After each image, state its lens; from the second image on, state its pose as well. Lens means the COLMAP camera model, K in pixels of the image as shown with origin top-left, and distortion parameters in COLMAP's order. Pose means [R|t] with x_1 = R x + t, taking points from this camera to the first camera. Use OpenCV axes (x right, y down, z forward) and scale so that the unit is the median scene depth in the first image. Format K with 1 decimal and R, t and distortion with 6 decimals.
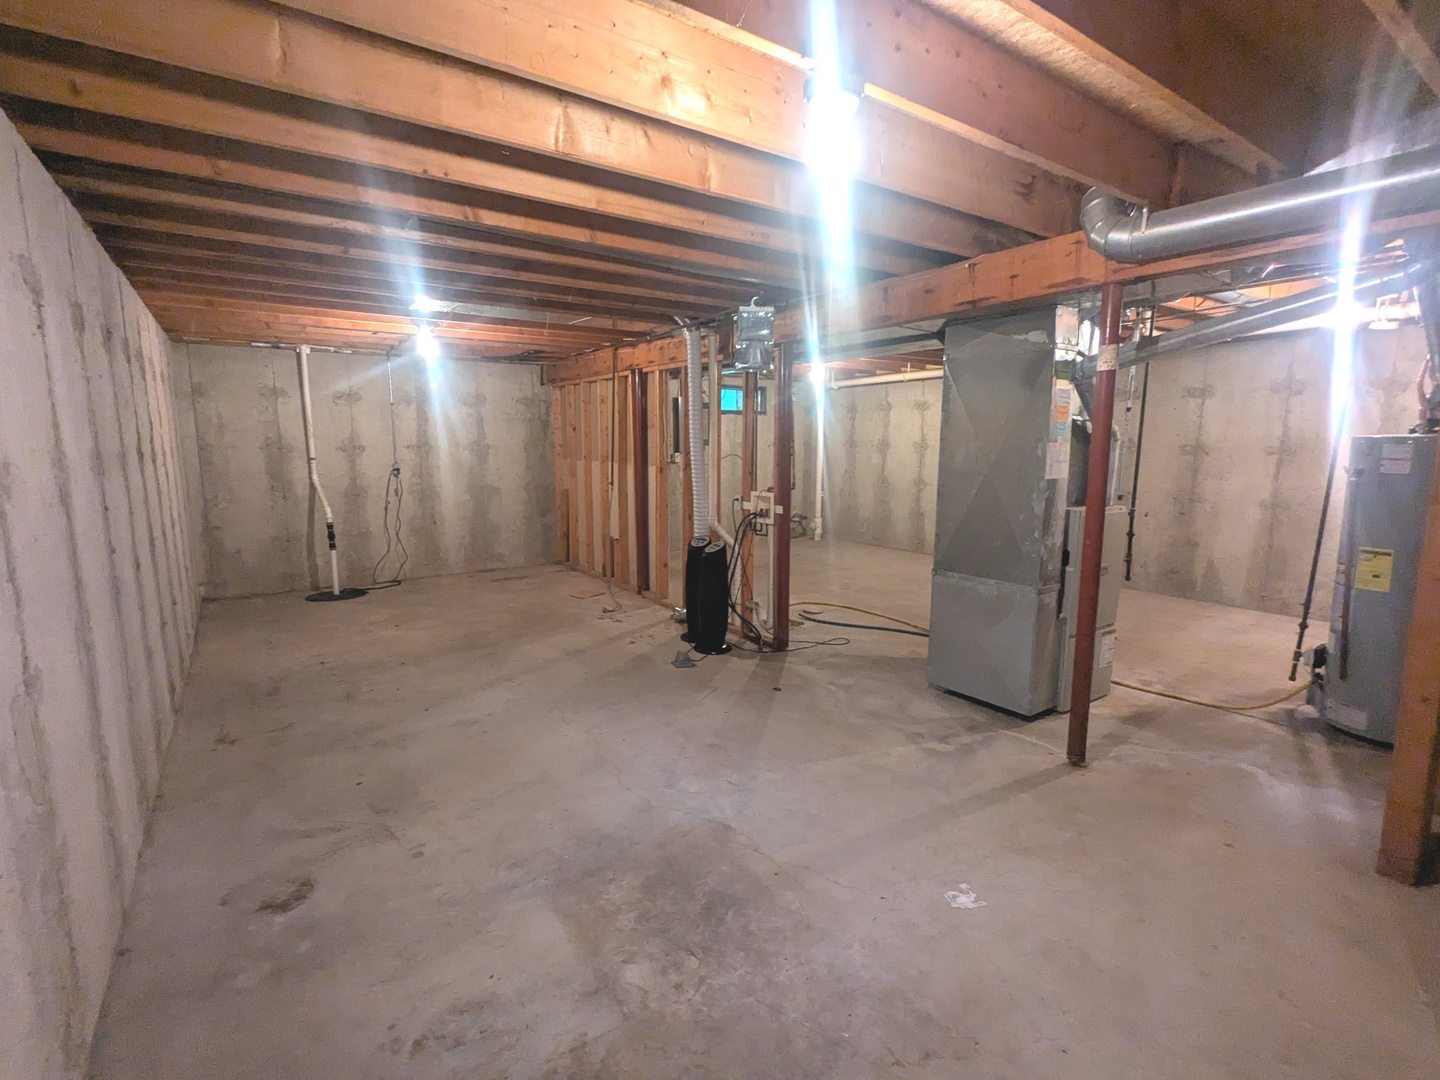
lens RADIAL K [[677.6, 0, 718.5], [0, 677.6, 542.2], [0, 0, 1]] dist [-0.003236, 0.000279]
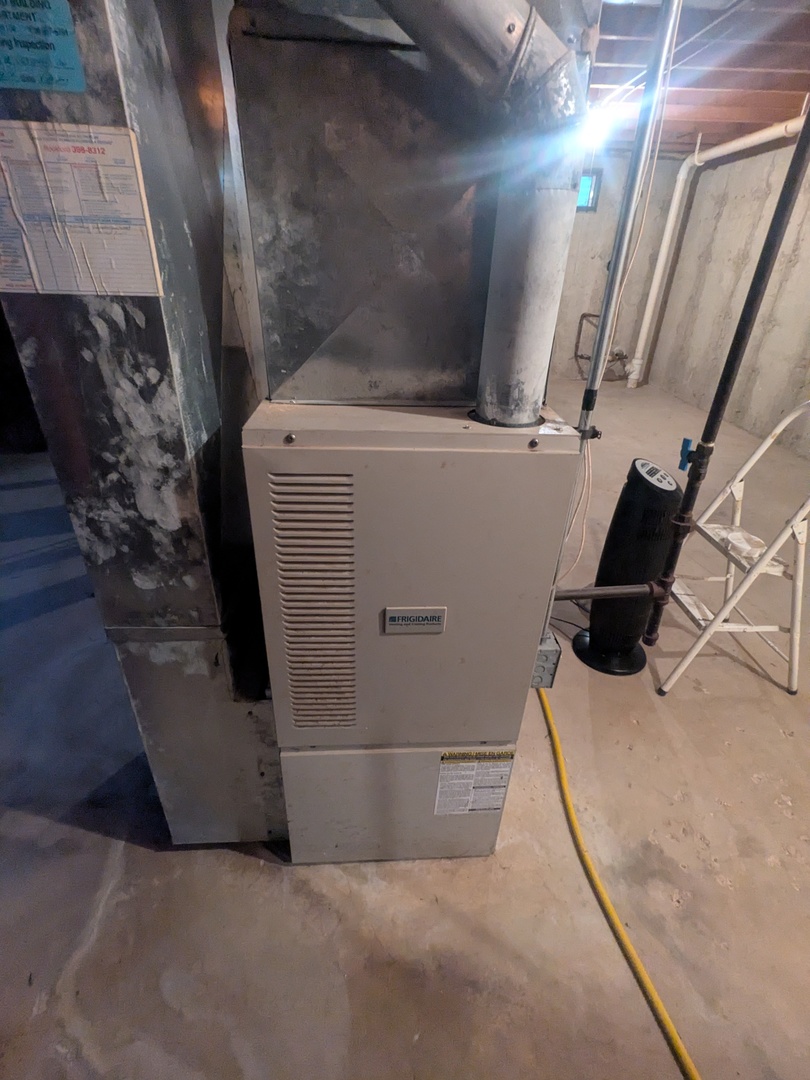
lens RADIAL K [[508.2, 0, 403.7], [0, 508.2, 539.8], [0, 0, 1]] dist [-0.003236, 0.000279]
pose [[0.844974, 0.275007, -0.458683, 0.497575], [-0.100974, 0.924270, 0.368143, -0.062654], [0.525189, -0.264757, 0.808753, 0.607227]]
